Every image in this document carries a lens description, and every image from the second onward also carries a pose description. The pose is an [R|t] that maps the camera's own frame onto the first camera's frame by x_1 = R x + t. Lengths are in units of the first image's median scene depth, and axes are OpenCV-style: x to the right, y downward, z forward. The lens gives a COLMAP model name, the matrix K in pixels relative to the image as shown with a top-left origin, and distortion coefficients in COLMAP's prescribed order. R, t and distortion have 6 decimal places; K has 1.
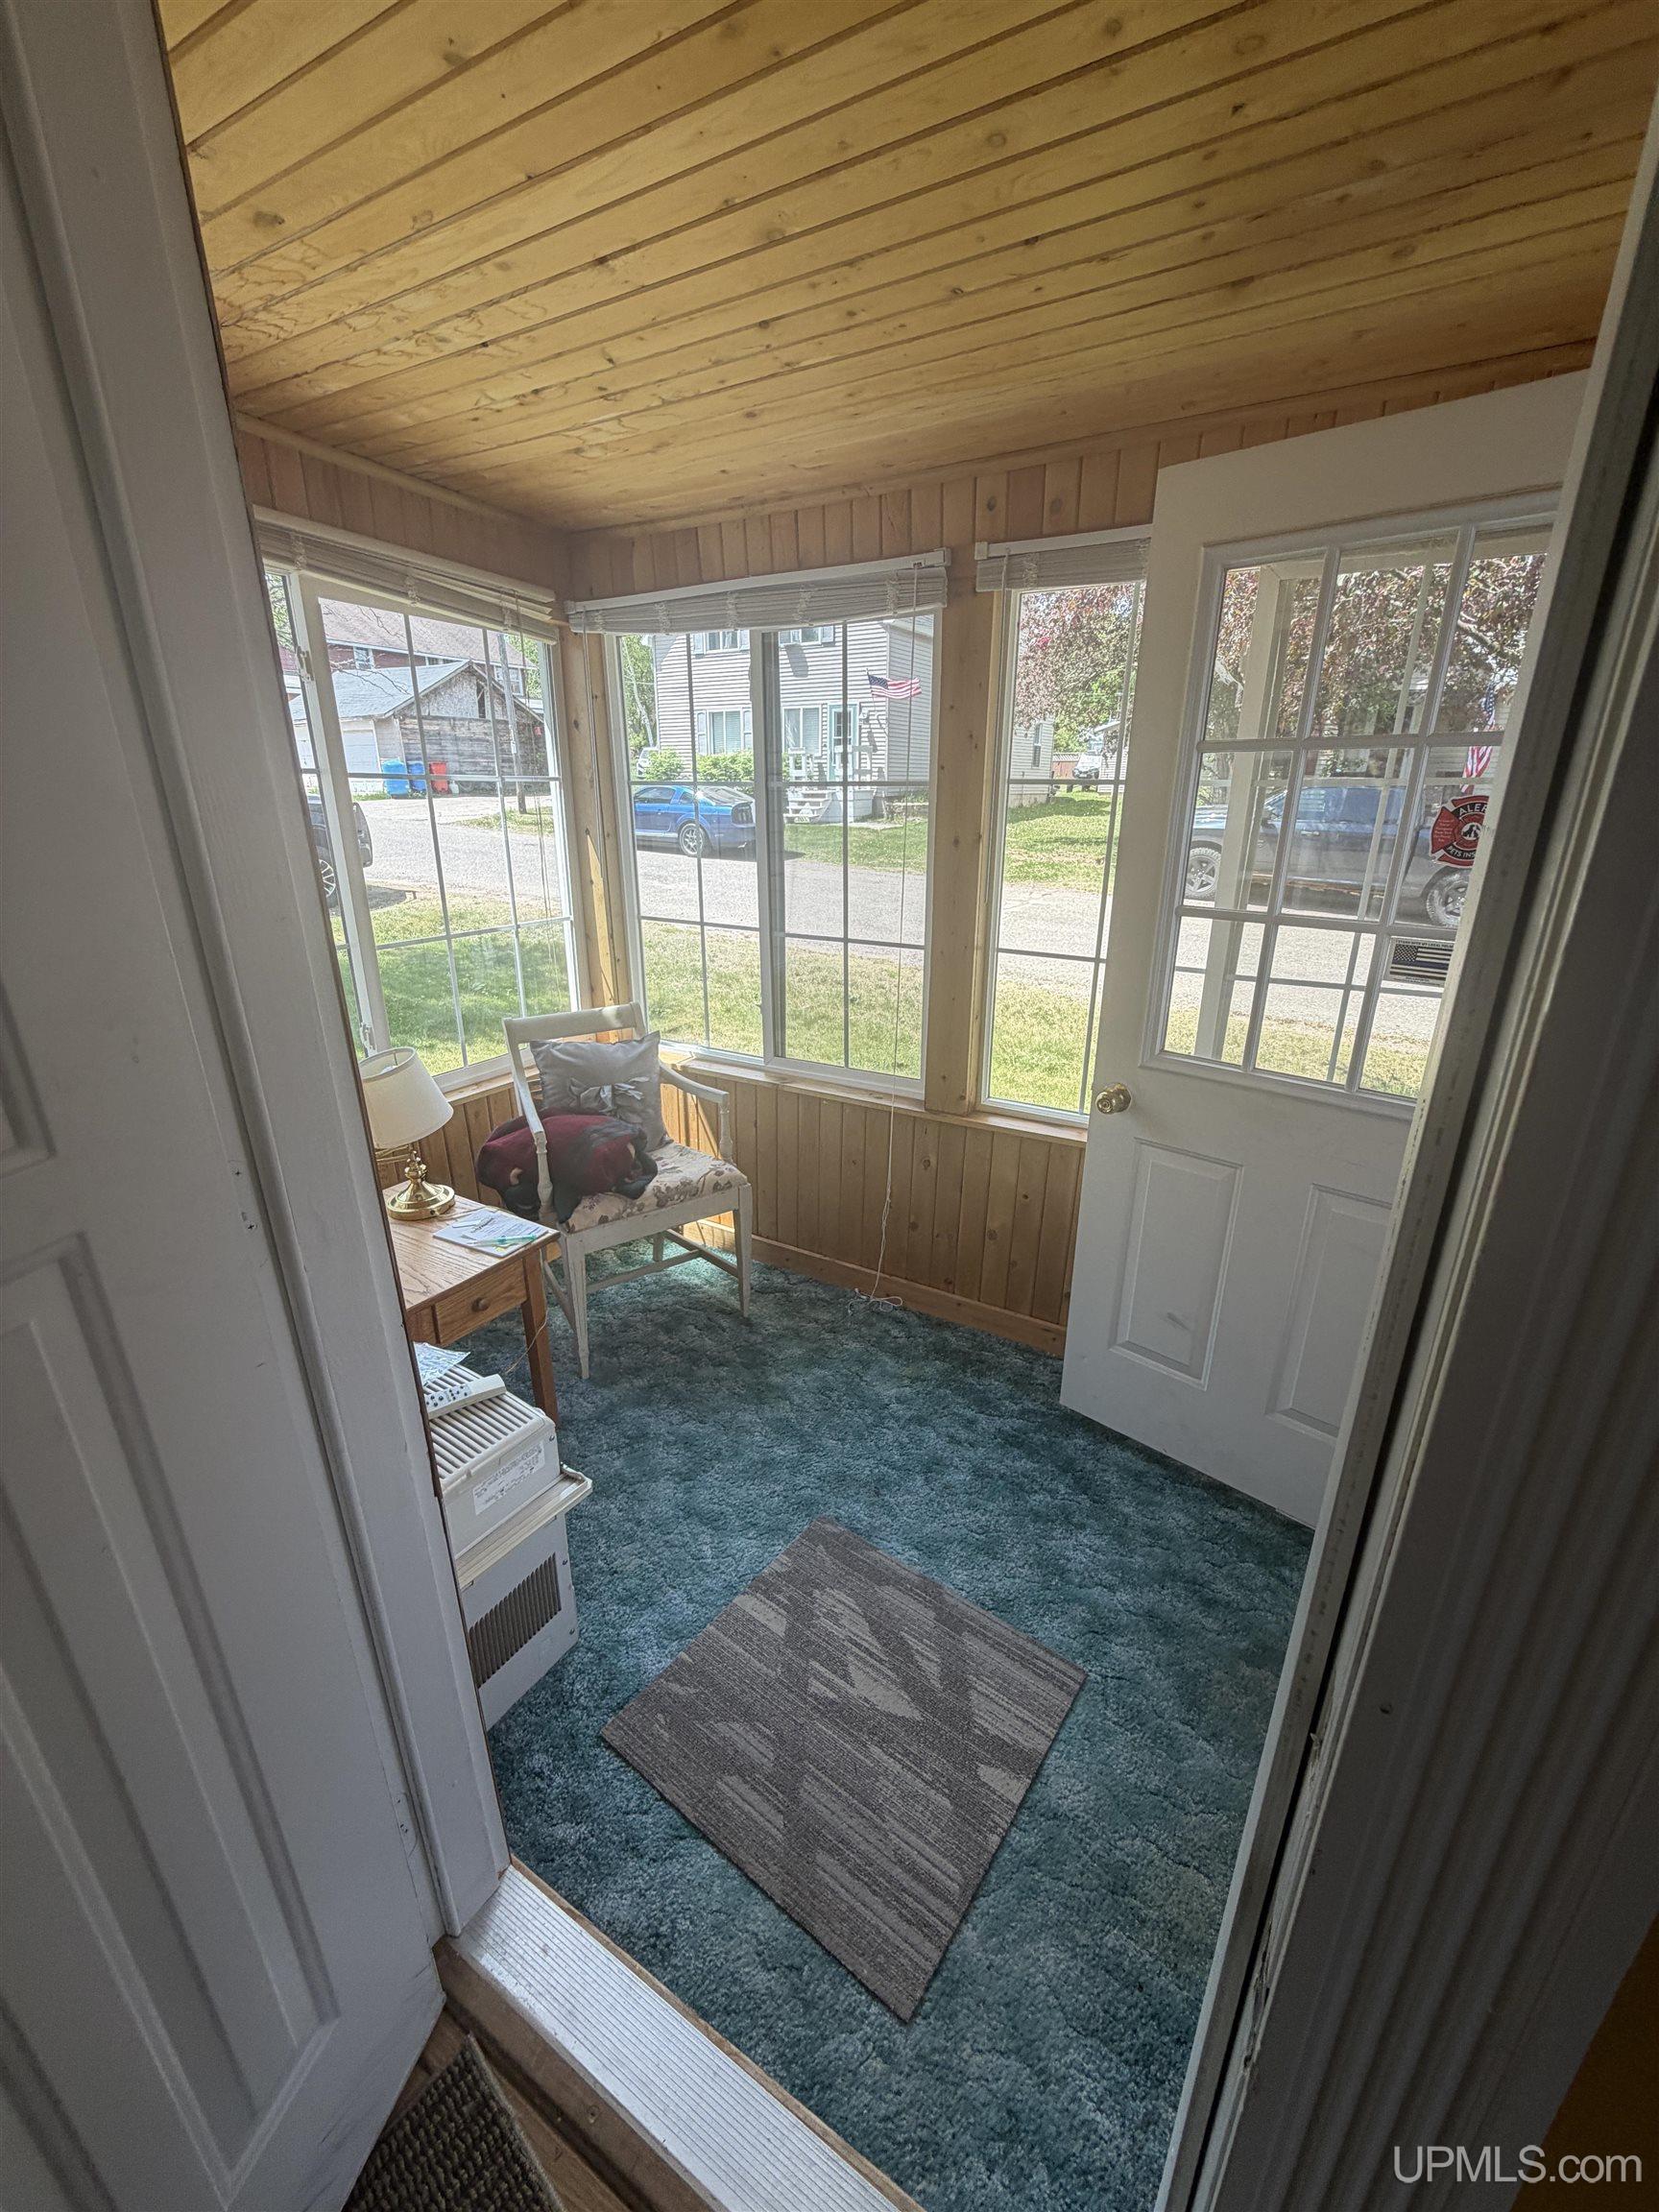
lens RADIAL K [[885.8, 0, 832.1], [0, 885.8, 1102.6], [0, 0, 1]] dist [-0.000659, 0.000732]
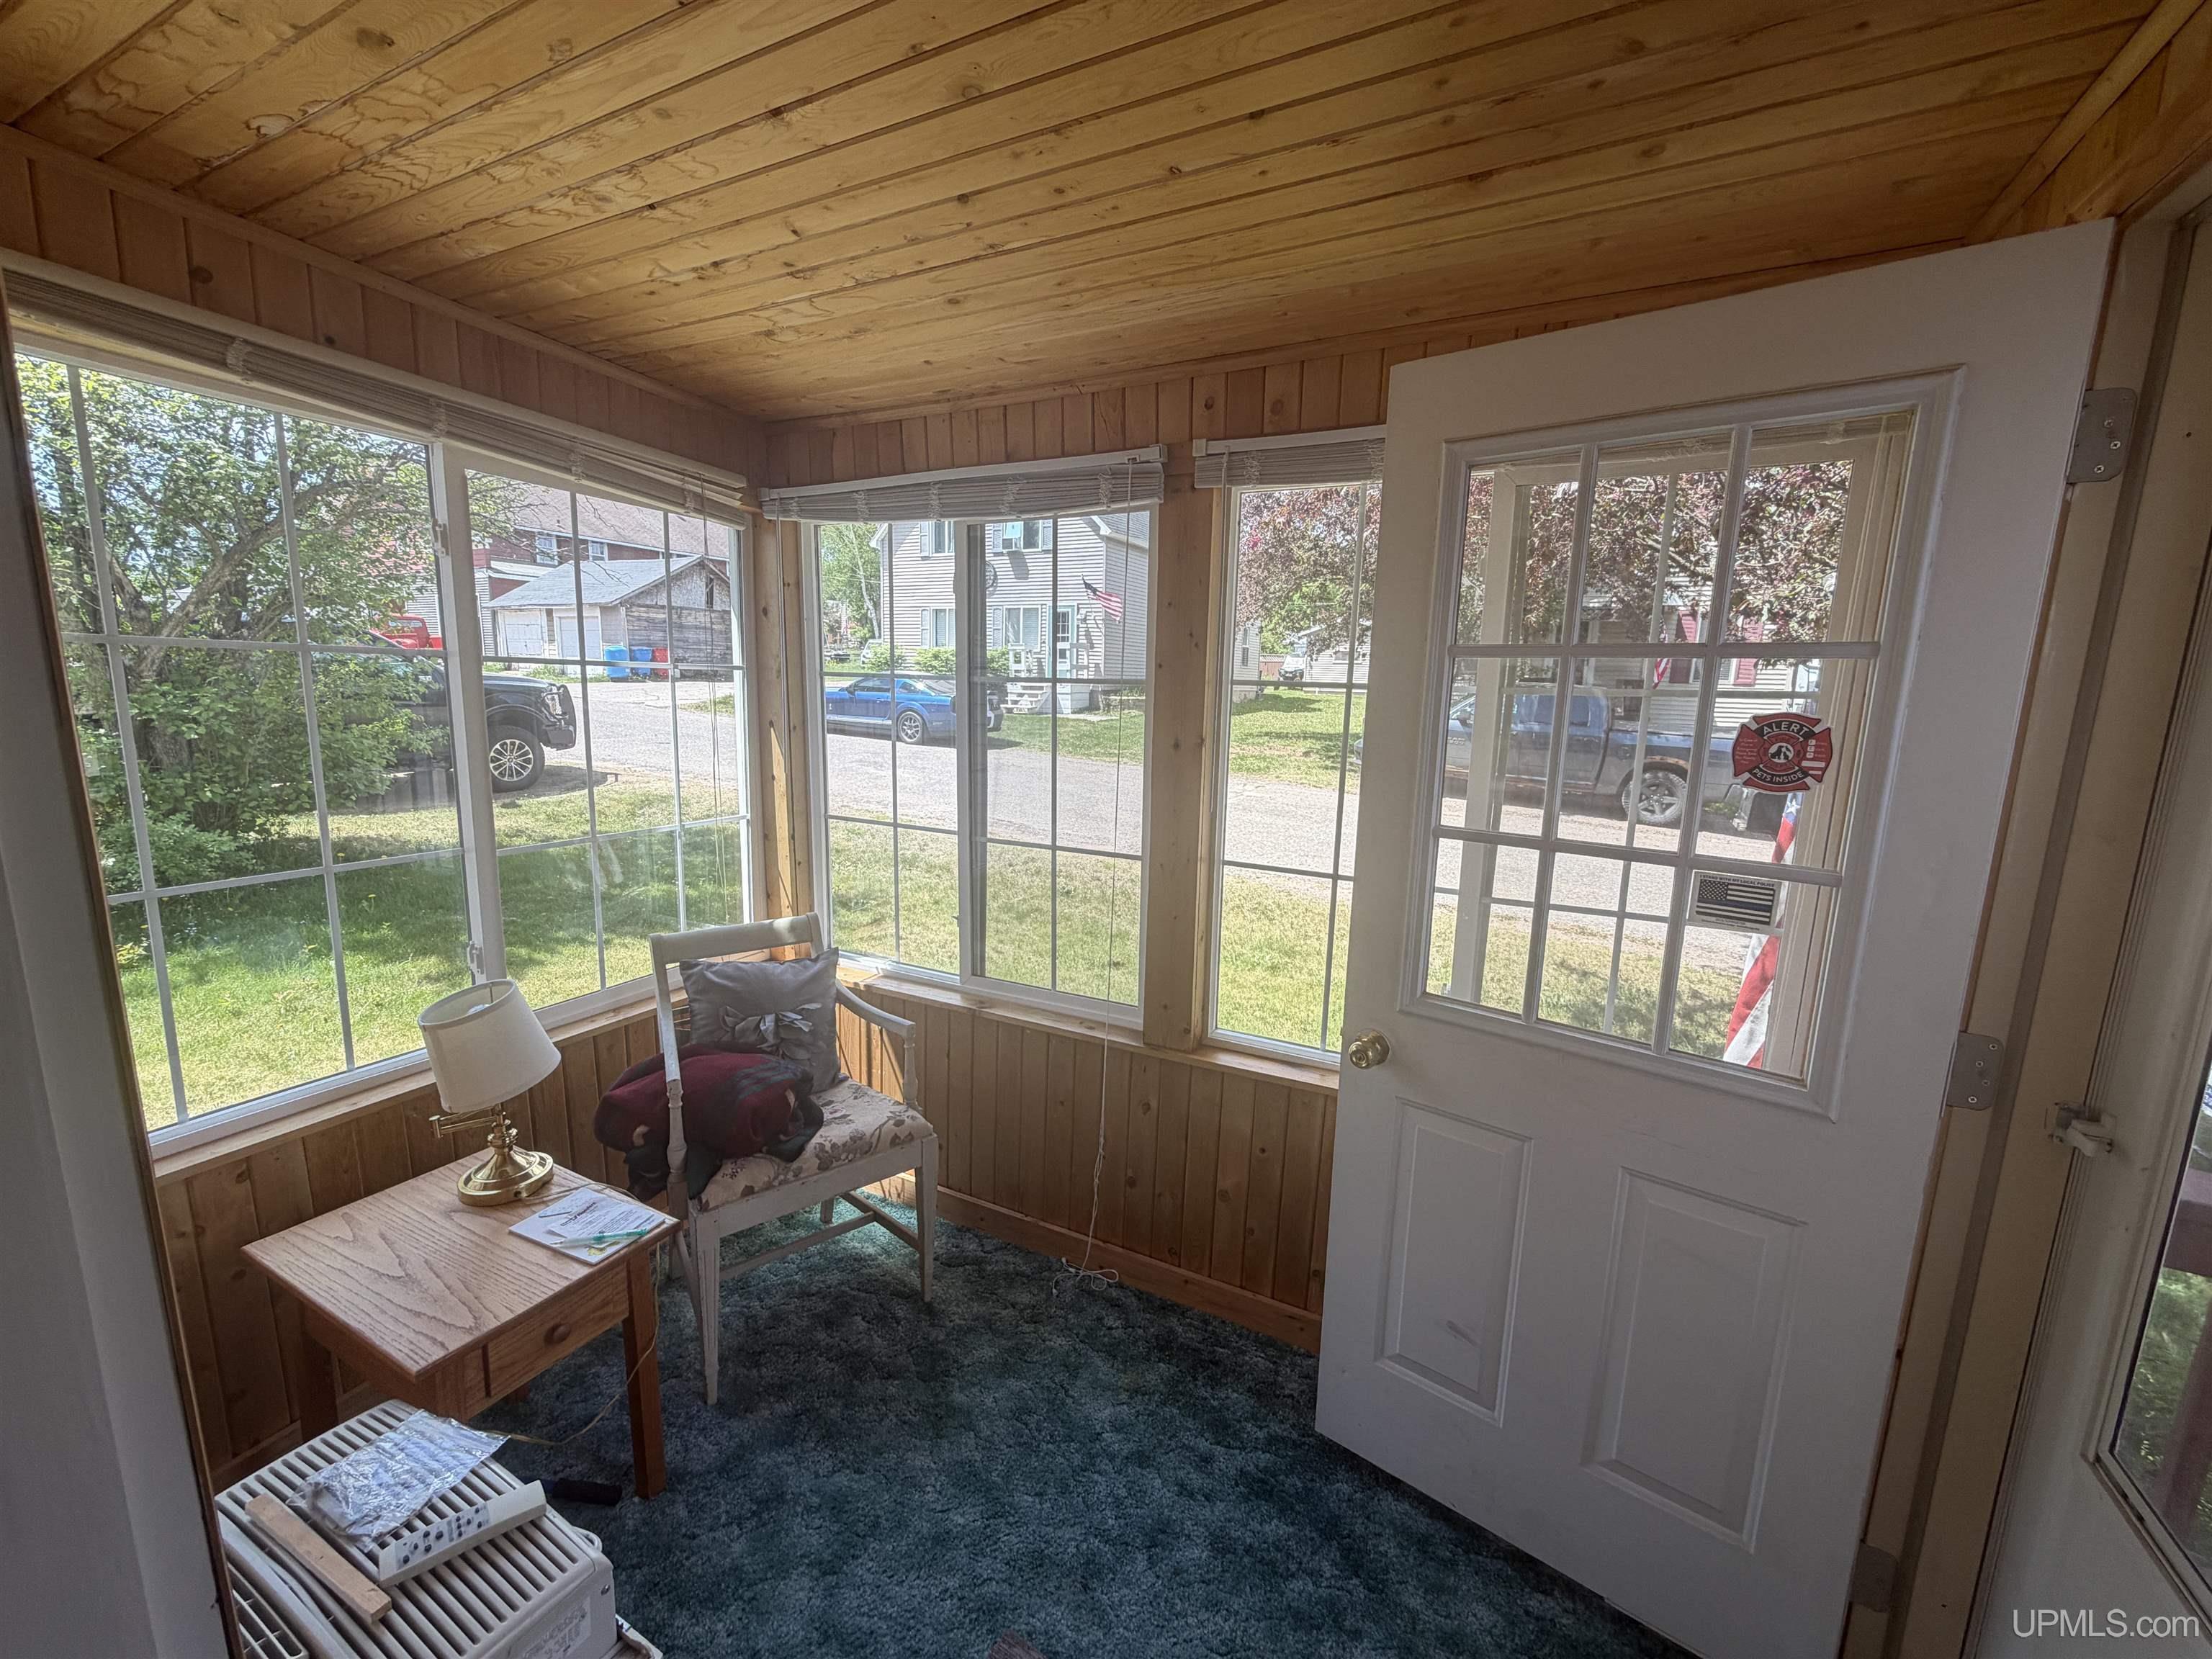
lens RADIAL K [[885.8, 0, 1107.6], [0, 885.8, 831.0], [0, 0, 1]] dist [-0.000659, 0.000732]
pose [[0.997810, 0.011390, 0.065163, 0.012664], [0.000081, 0.984856, -0.173377, -0.054558], [-0.066150, 0.173003, 0.982697, 0.140305]]
